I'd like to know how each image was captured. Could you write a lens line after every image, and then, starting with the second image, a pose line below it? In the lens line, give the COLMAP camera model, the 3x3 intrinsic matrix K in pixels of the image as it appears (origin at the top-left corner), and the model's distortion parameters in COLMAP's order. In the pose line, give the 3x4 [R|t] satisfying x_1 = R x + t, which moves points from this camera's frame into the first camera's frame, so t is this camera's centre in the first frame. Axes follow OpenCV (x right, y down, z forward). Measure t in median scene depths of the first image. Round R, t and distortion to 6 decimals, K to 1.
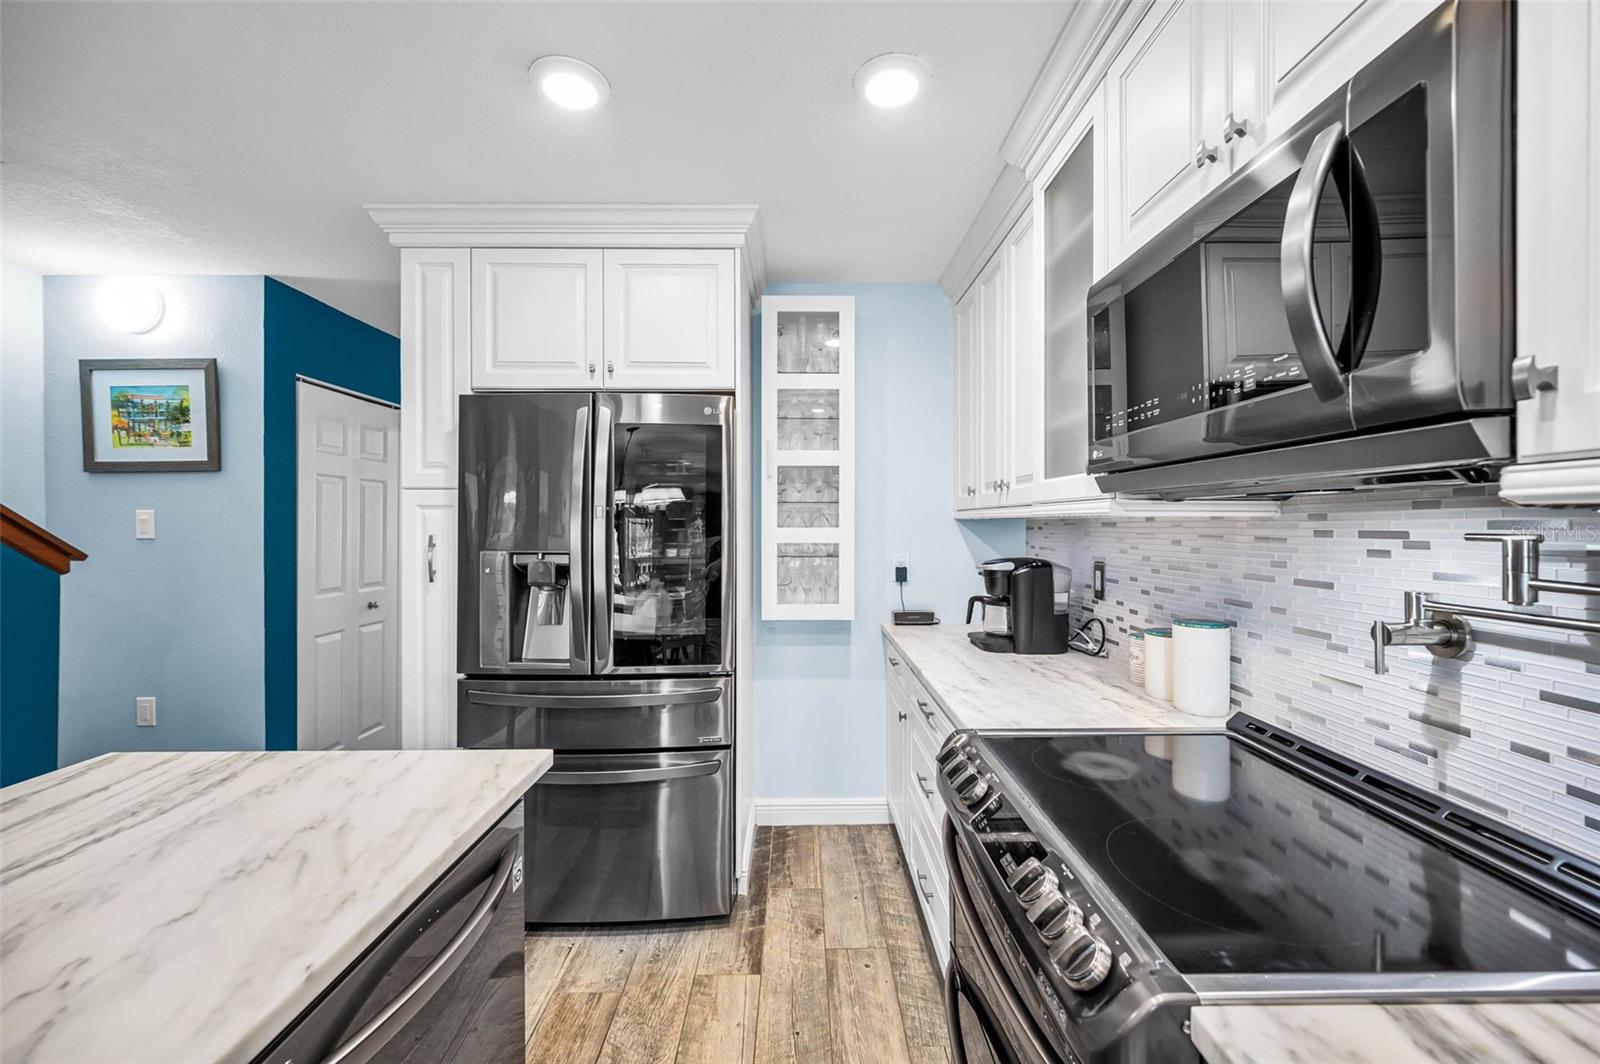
lens RADIAL K [[652.4, 0, 801.3], [0, 652.4, 526.8], [0, 0, 1]] dist [0.003158, 0.000073]
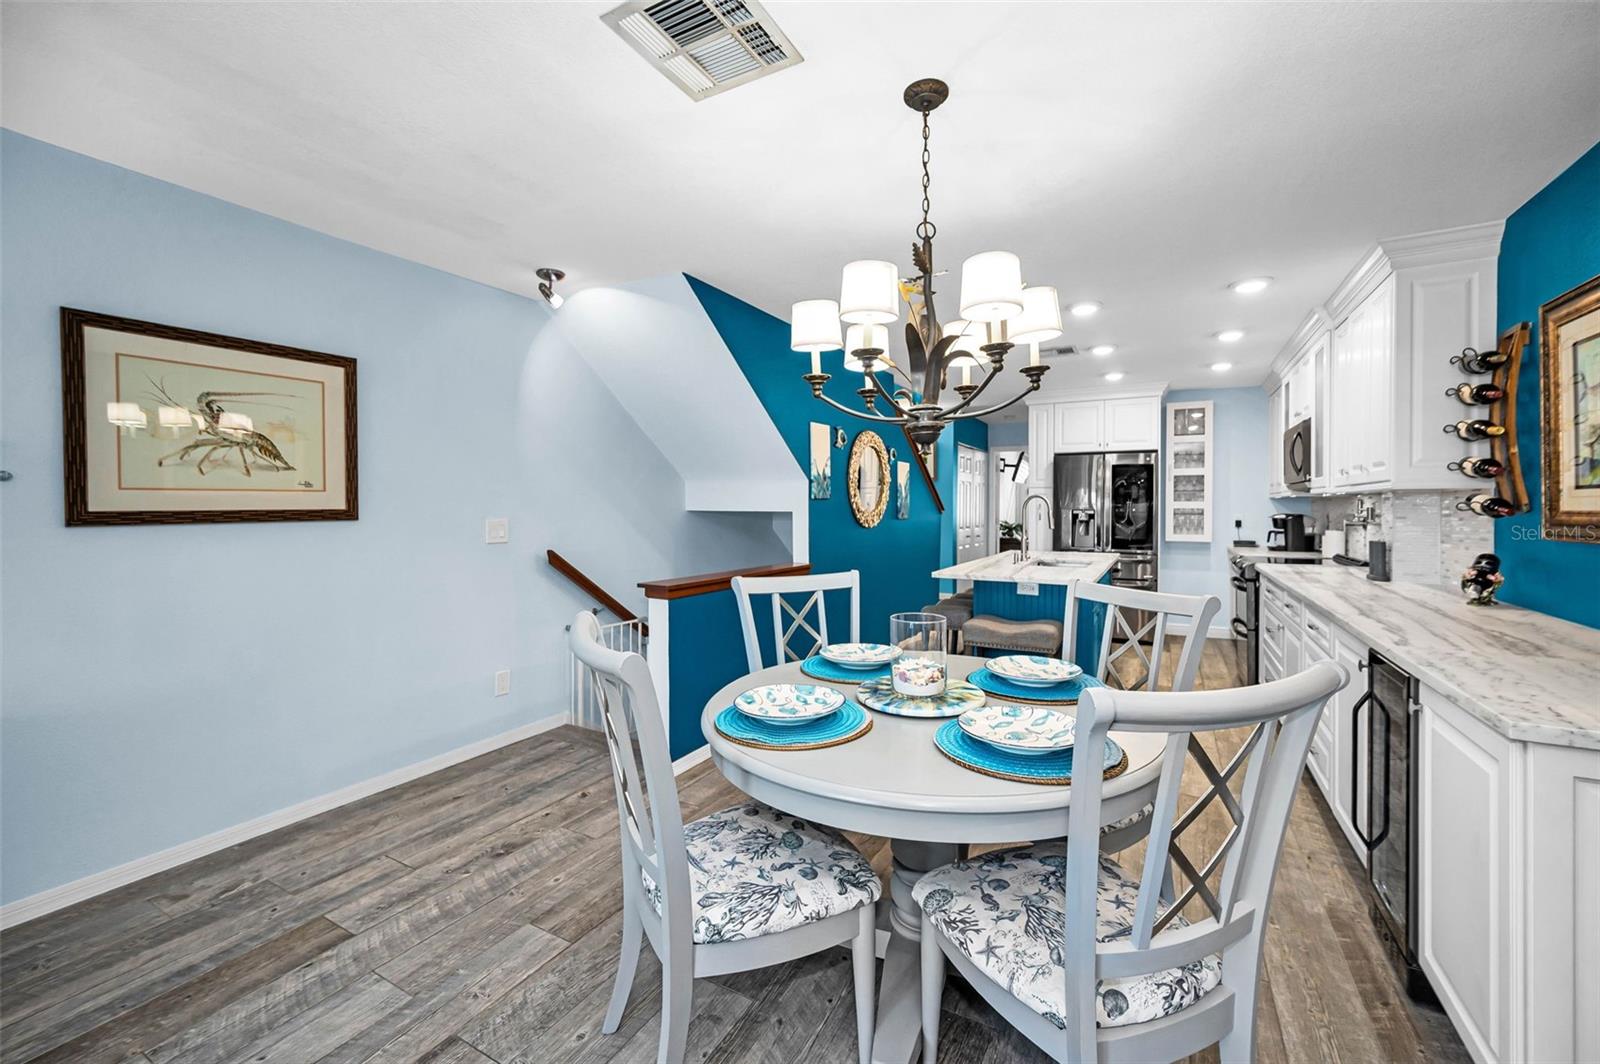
lens RADIAL K [[652.4, 0, 811.7], [0, 652.4, 504.7], [0, 0, 1]] dist [0.003158, 0.000073]
pose [[0.878100, 0.004109, -0.478459, -0.060798], [-0.005641, 0.999983, -0.001765, 0.026096], [0.478444, 0.004249, 0.878108, -1.854113]]
